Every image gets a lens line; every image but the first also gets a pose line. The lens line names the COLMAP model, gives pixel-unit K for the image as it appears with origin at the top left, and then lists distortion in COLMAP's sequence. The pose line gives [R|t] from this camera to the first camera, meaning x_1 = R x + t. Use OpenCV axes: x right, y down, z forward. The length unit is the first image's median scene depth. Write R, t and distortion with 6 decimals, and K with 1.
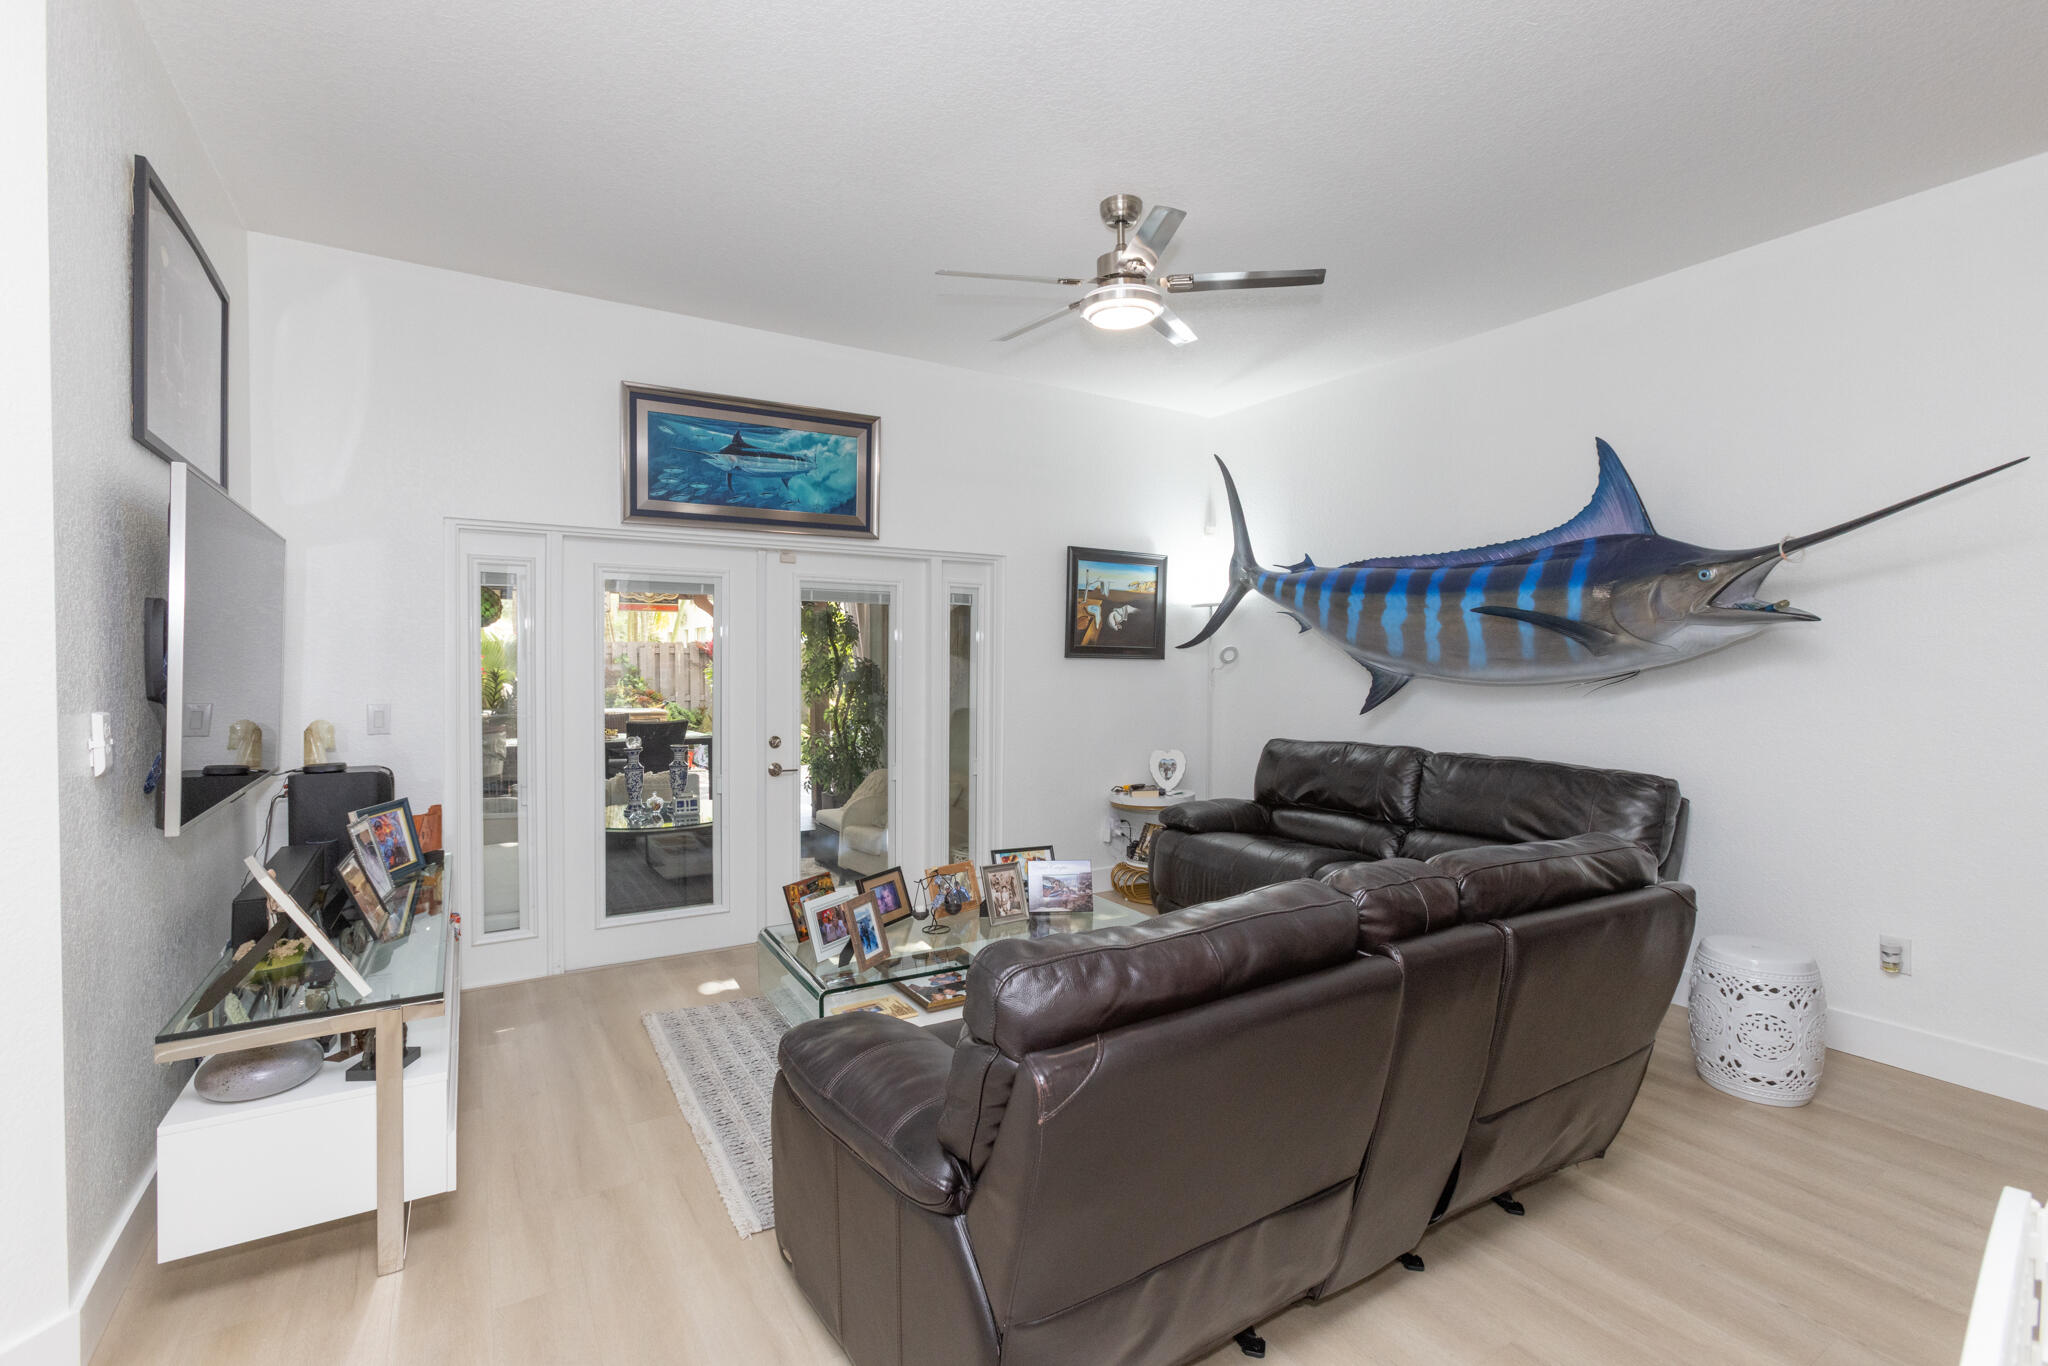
lens RADIAL K [[953.7, 0, 1016.1], [0, 953.7, 669.3], [0, 0, 1]] dist [-0.042676, 0.000245]
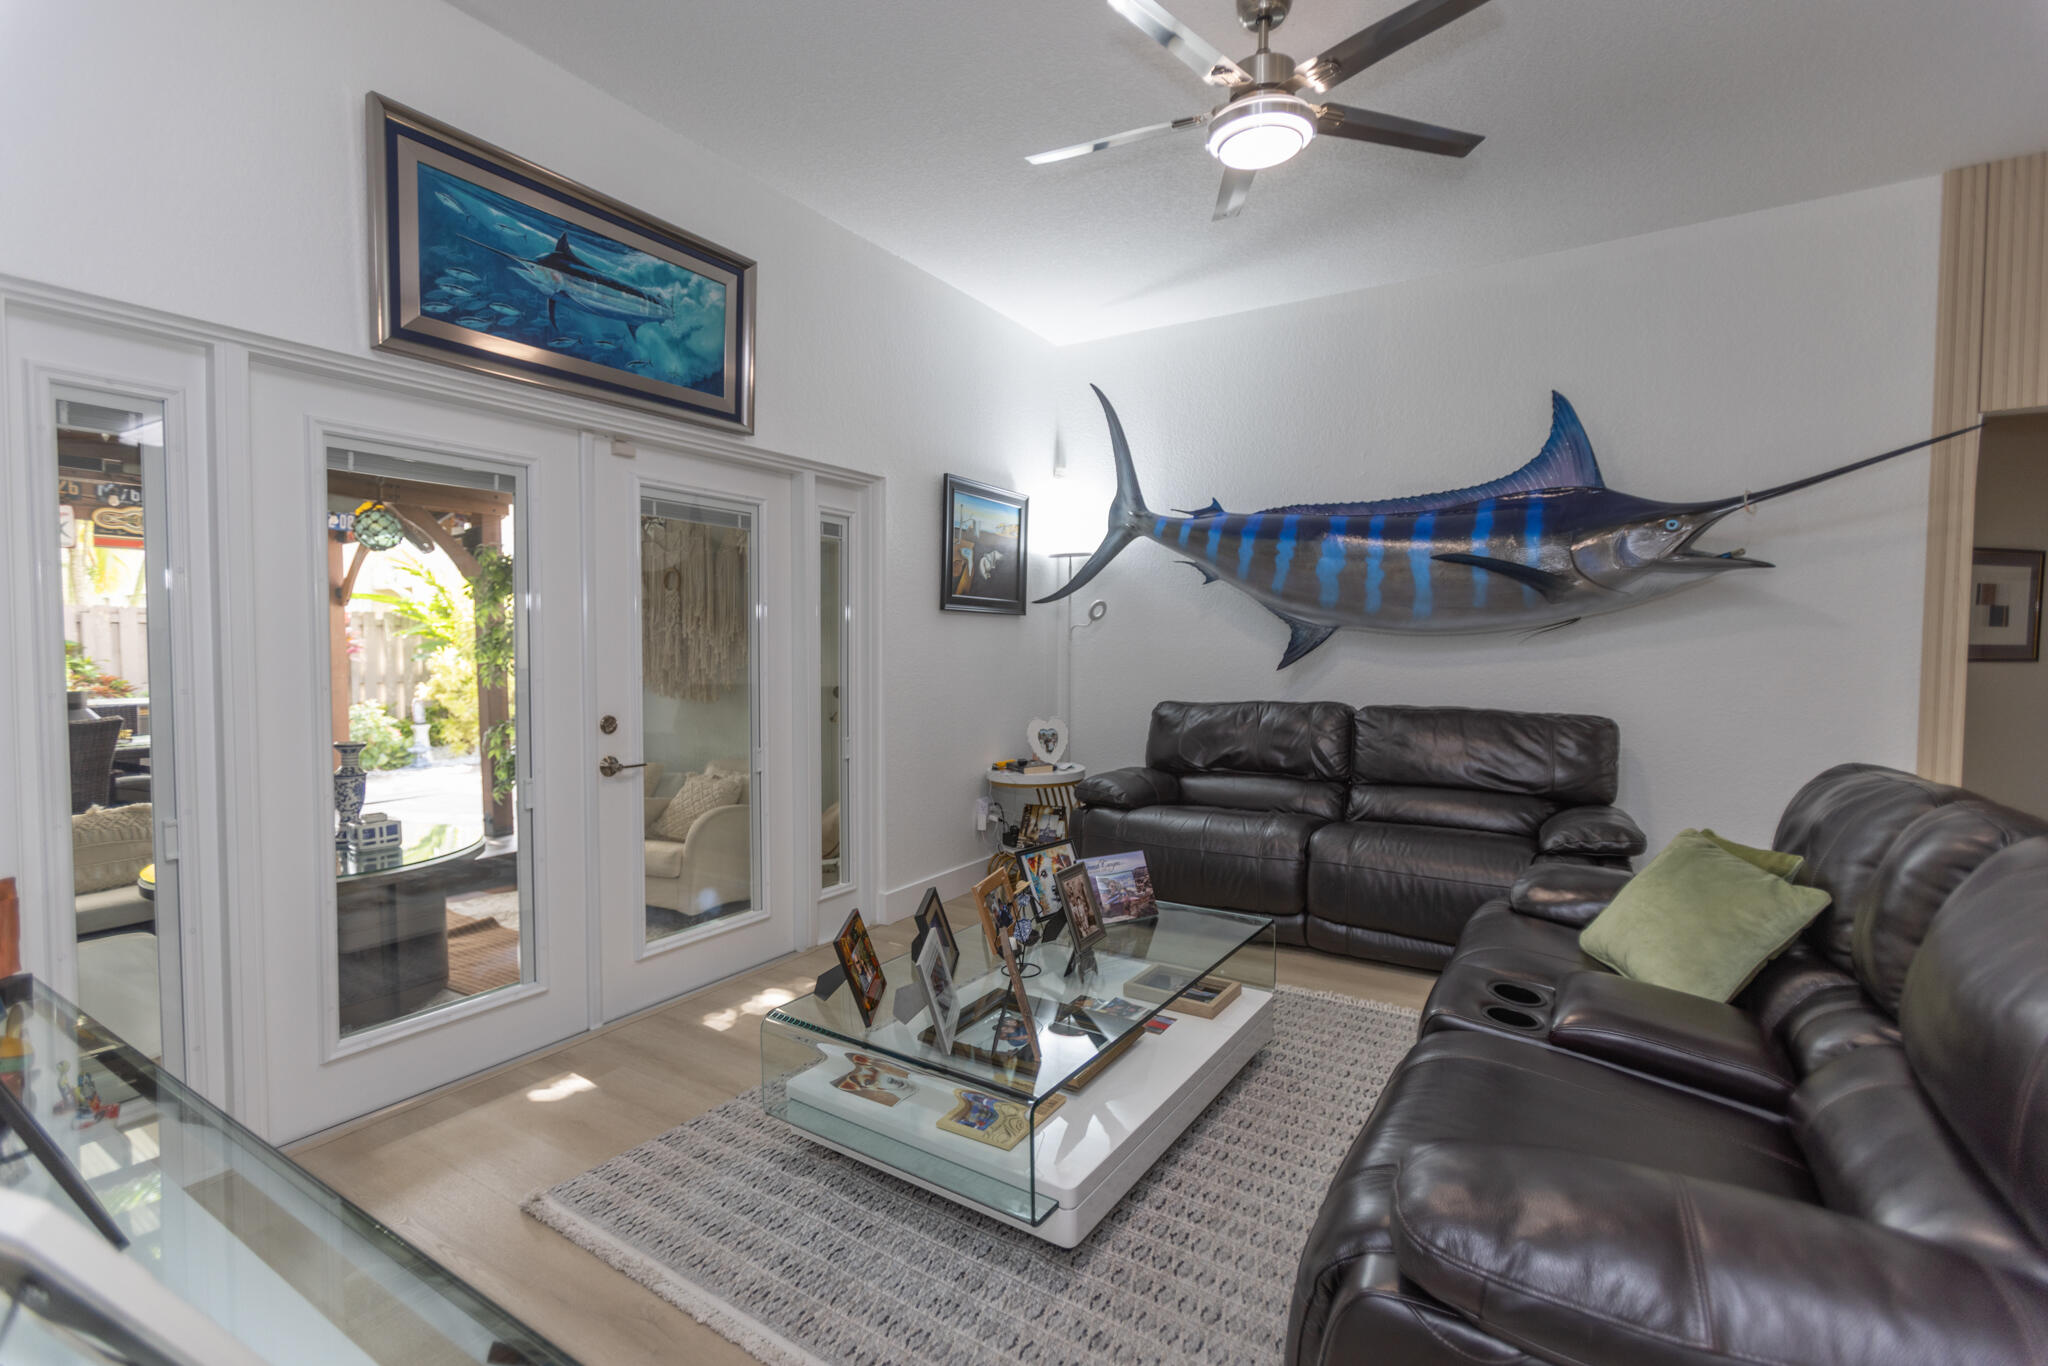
lens RADIAL K [[937.8, 0, 1026.0], [0, 937.8, 673.2], [0, 0, 1]] dist [-0.002087, 0.000738]
pose [[0.893821, -0.015372, 0.448160, -0.286047], [0.005369, 0.999708, 0.023581, 0.028008], [-0.448392, -0.018670, 0.893642, 0.277693]]
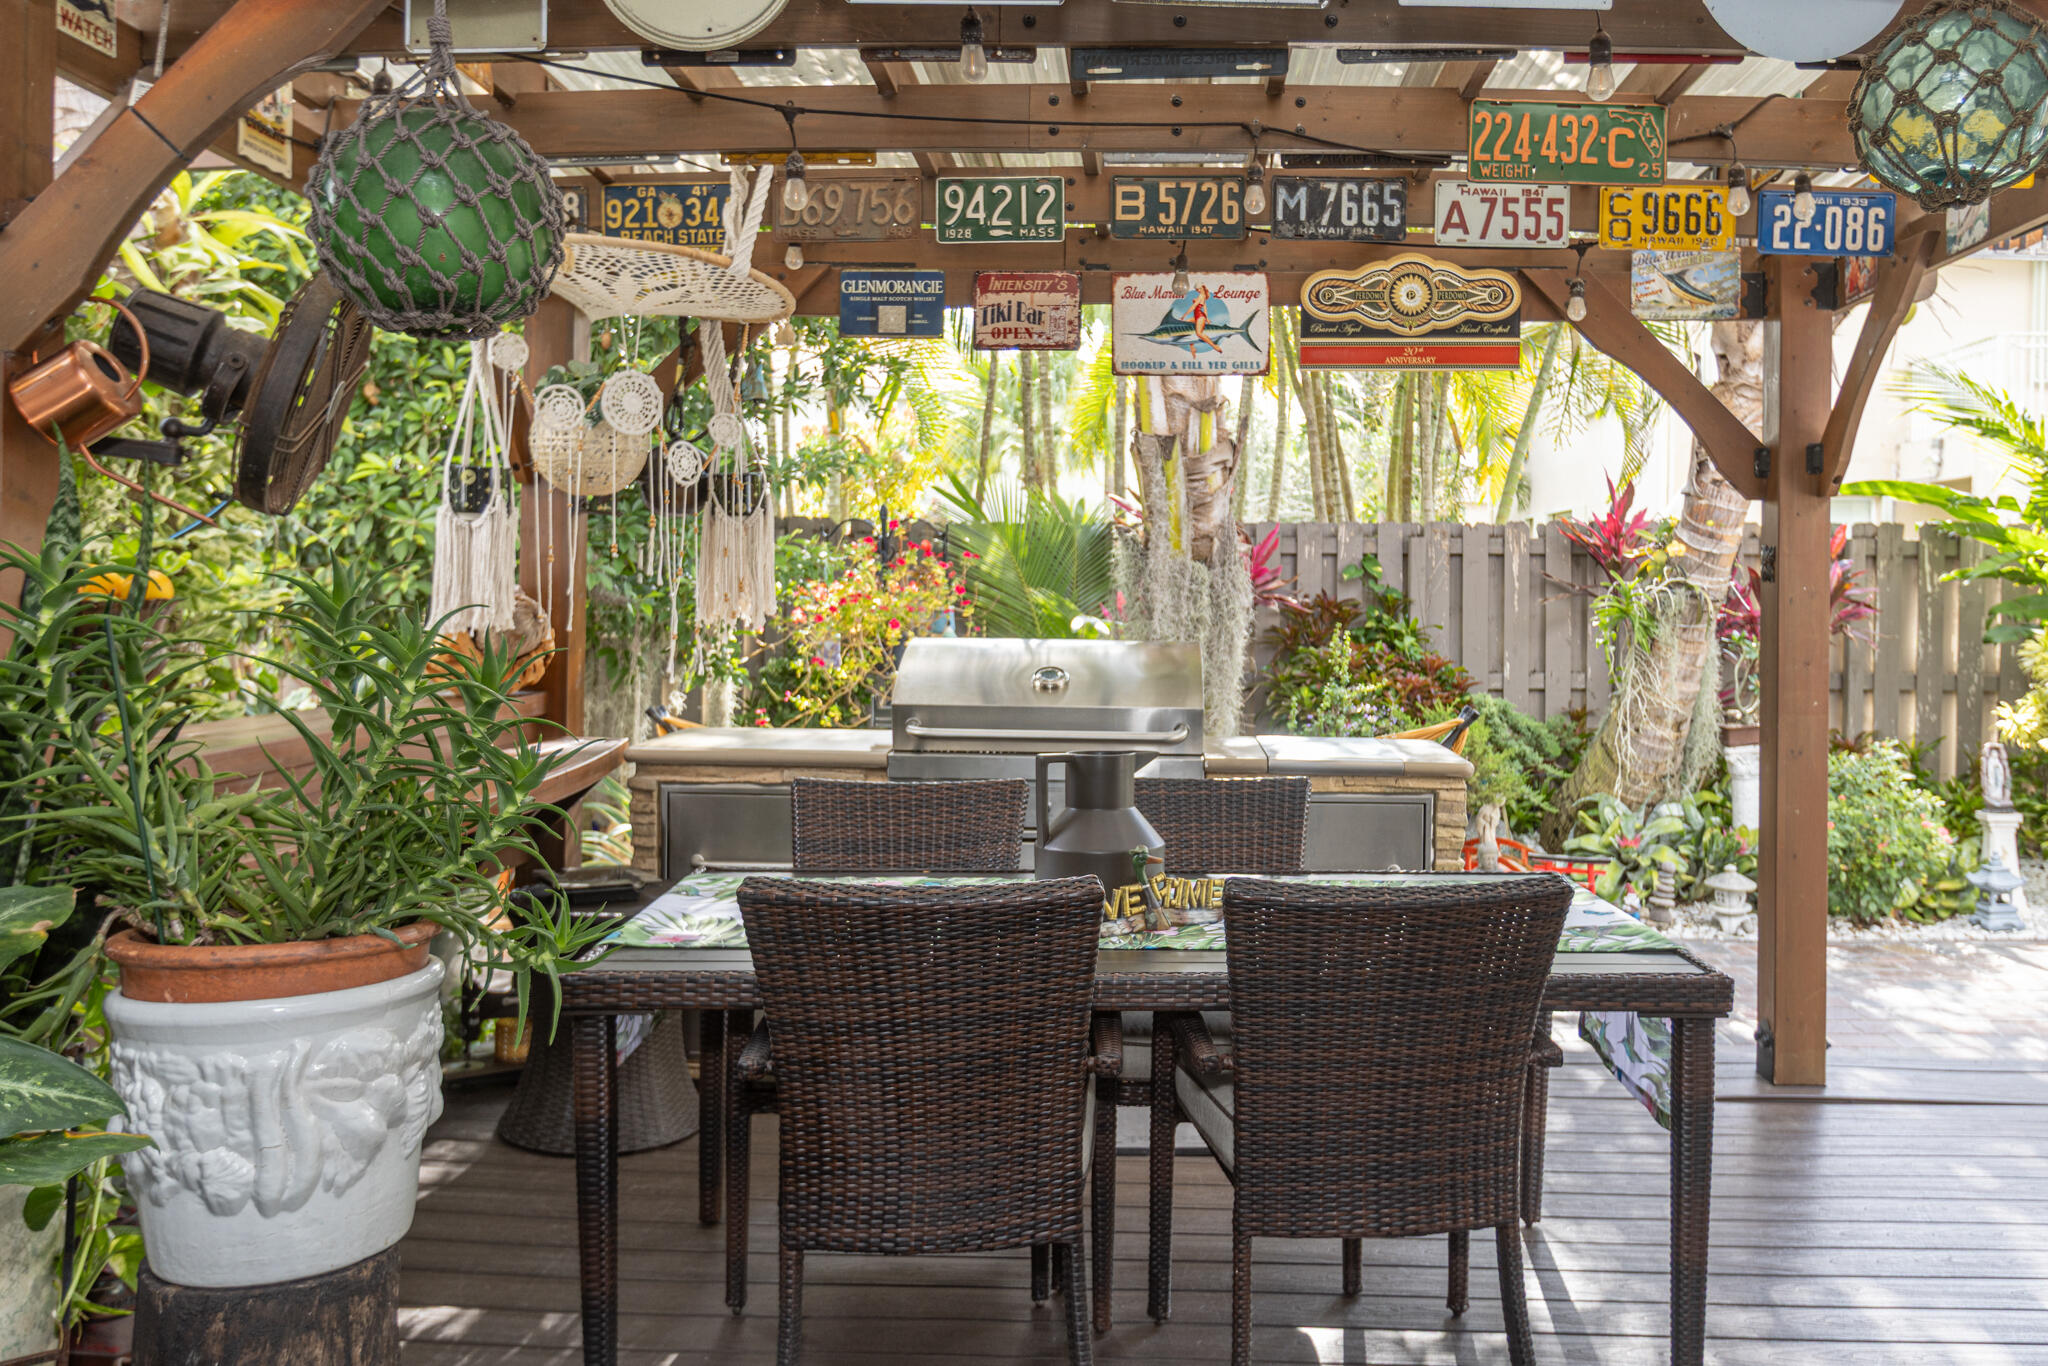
lens RADIAL K [[1696.7, 0, 1094.2], [0, 1696.7, 632.9], [0, 0, 1]] dist [-0.014837, -0.011860]
pose [[0.837697, 0.015595, -0.545912, -0.426212], [-0.006533, 0.999807, 0.018538, 0.008358], [0.546096, -0.011963, 0.837637, 1.140958]]
